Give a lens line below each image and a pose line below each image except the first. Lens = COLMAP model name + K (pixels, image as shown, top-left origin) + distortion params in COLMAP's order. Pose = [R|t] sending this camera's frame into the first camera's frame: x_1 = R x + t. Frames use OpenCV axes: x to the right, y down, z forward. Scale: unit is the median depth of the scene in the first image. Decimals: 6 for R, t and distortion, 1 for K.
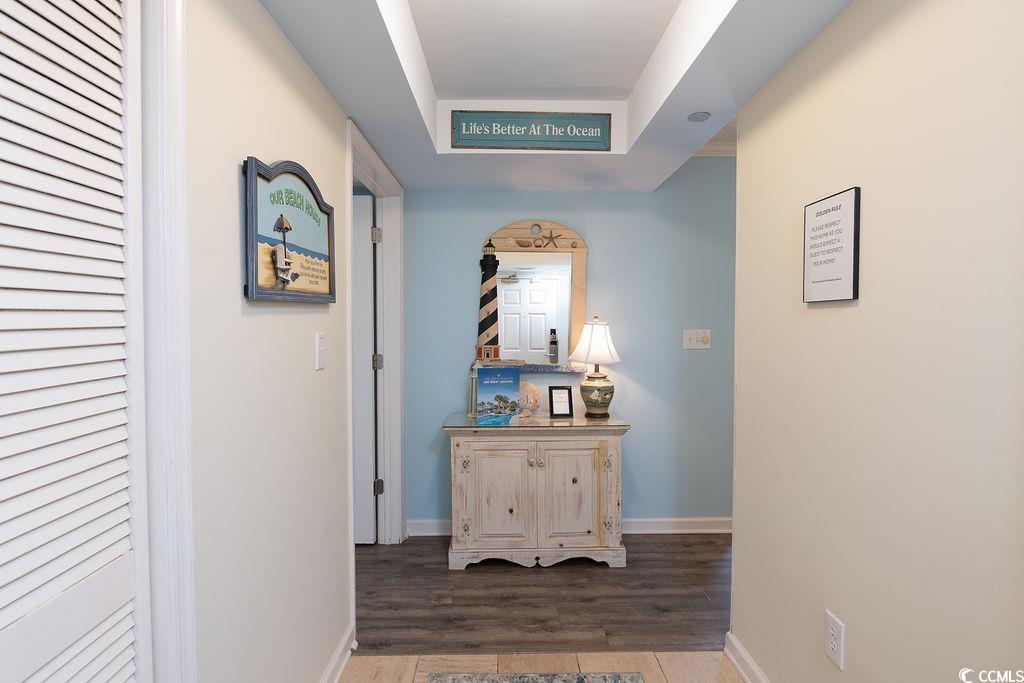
lens RADIAL K [[505.8, 0, 513.4], [0, 505.8, 336.6], [0, 0, 1]] dist [-0.003378, -0.000112]
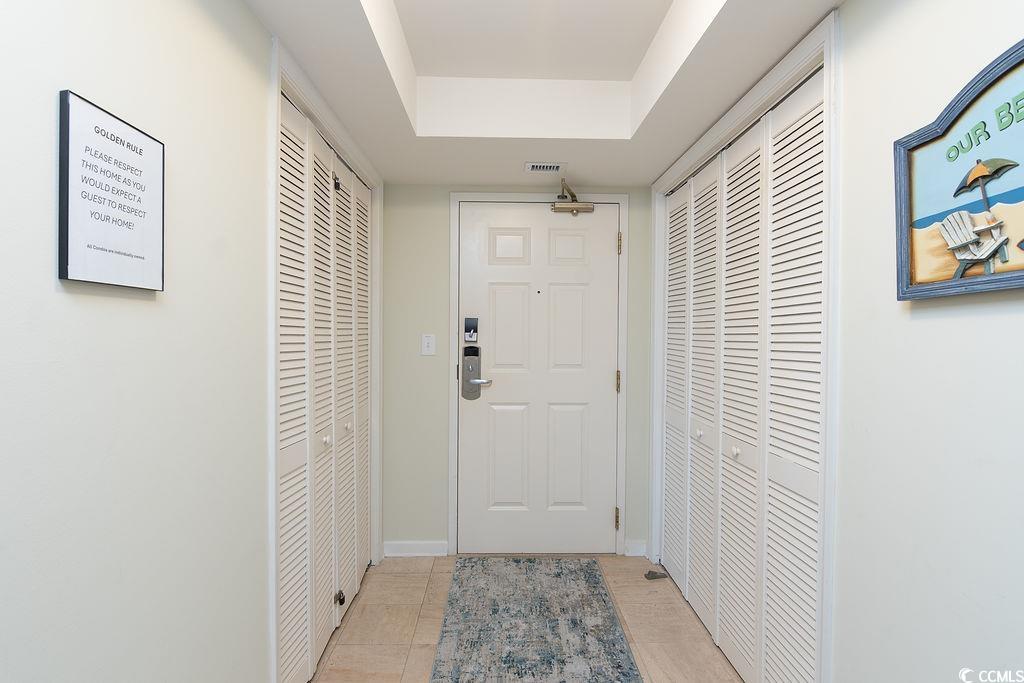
lens RADIAL K [[505.8, 0, 512.5], [0, 505.8, 339.4], [0, 0, 1]] dist [-0.003378, -0.000112]
pose [[-0.999990, -0.004307, 0.000923, 0.138756], [-0.004270, 0.999313, 0.036817, -0.030217], [-0.001081, 0.036813, -0.999322, 1.611907]]
